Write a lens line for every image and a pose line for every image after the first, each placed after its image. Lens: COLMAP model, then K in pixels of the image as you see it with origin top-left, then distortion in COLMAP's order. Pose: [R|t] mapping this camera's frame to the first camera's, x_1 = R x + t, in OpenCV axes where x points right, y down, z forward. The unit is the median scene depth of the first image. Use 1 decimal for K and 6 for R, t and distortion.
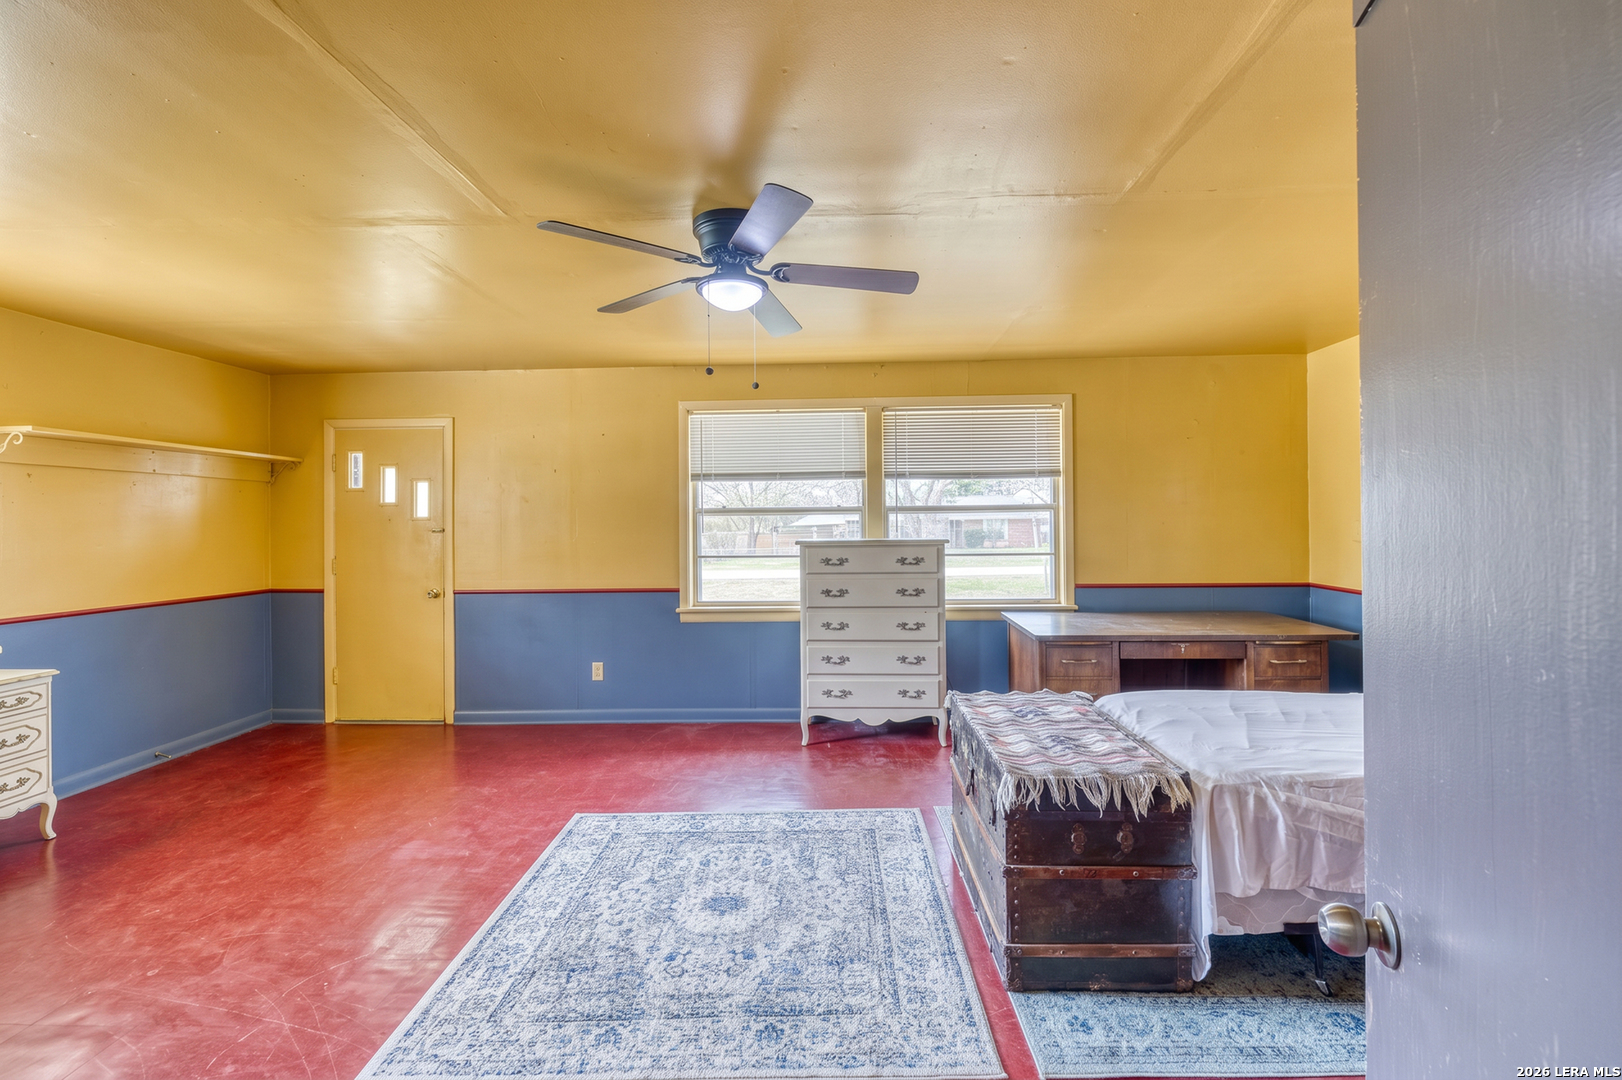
lens RADIAL K [[697.8, 0, 814.0], [0, 697.8, 529.0], [0, 0, 1]] dist [0.004474, 0.000075]
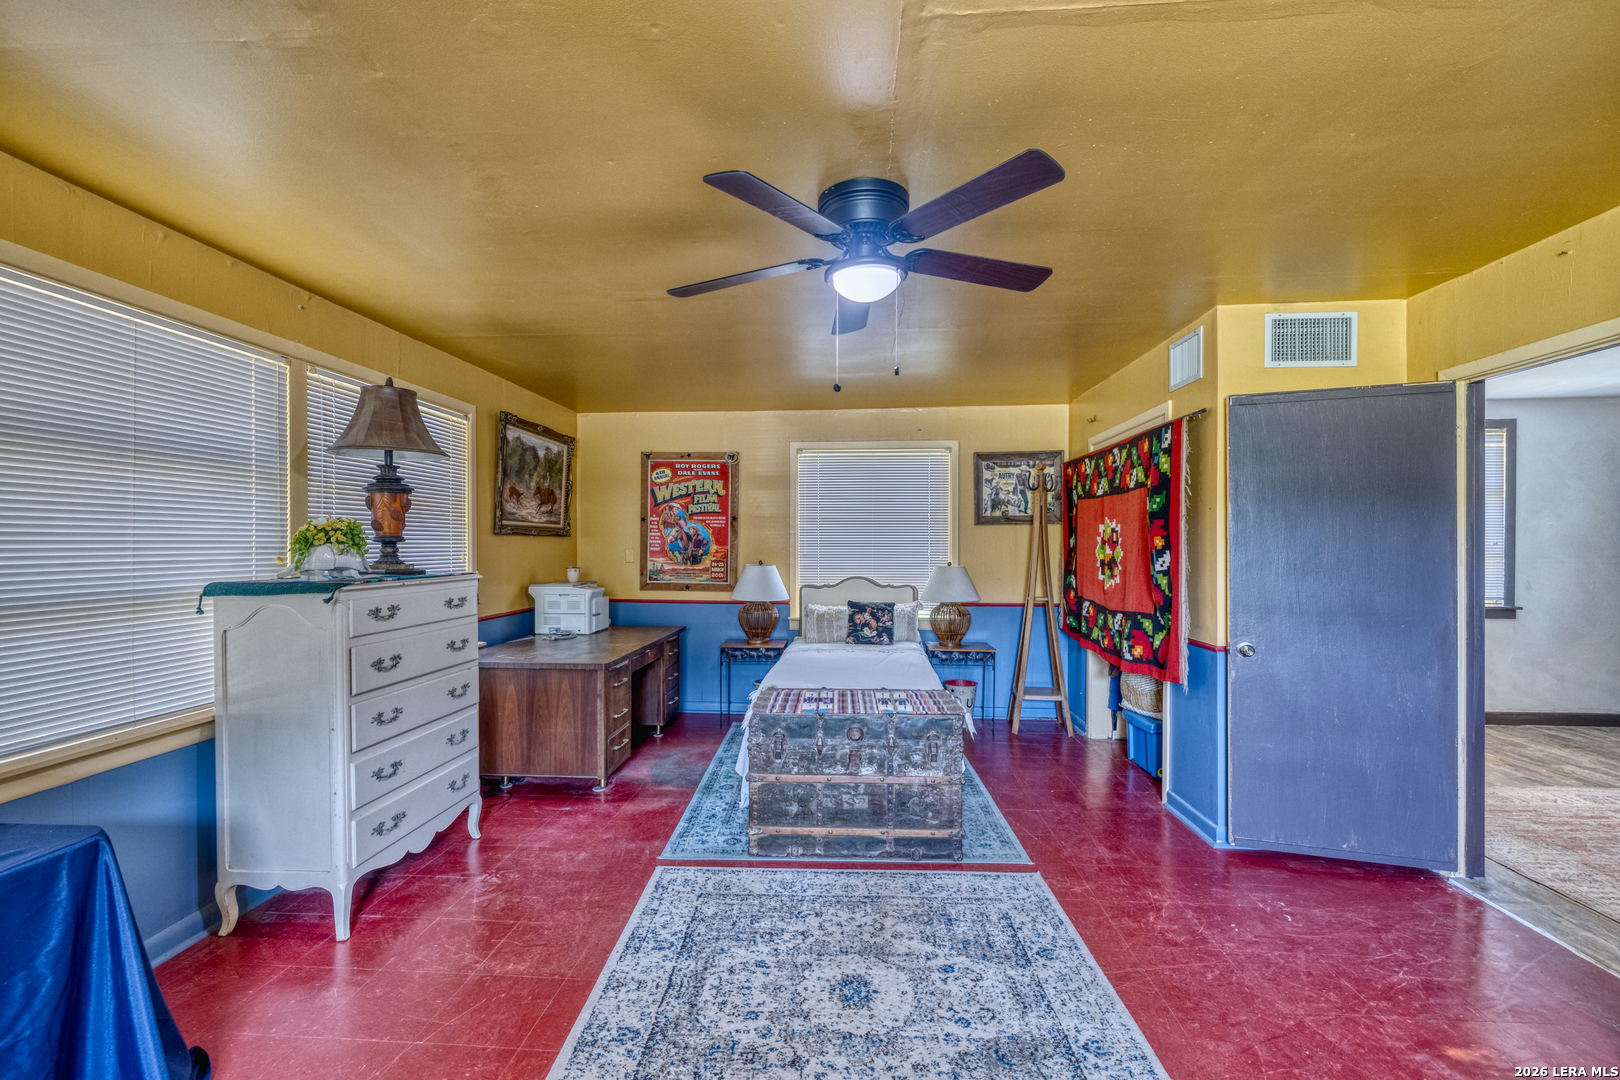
lens RADIAL K [[697.0, 0, 815.6], [0, 697.0, 543.7], [0, 0, 1]] dist [0.004474, 0.000075]
pose [[0.037796, 0.004922, 0.999273, -0.988894], [0.018322, 0.999816, -0.005618, -0.008073], [-0.999117, 0.018521, 0.037699, 1.007094]]
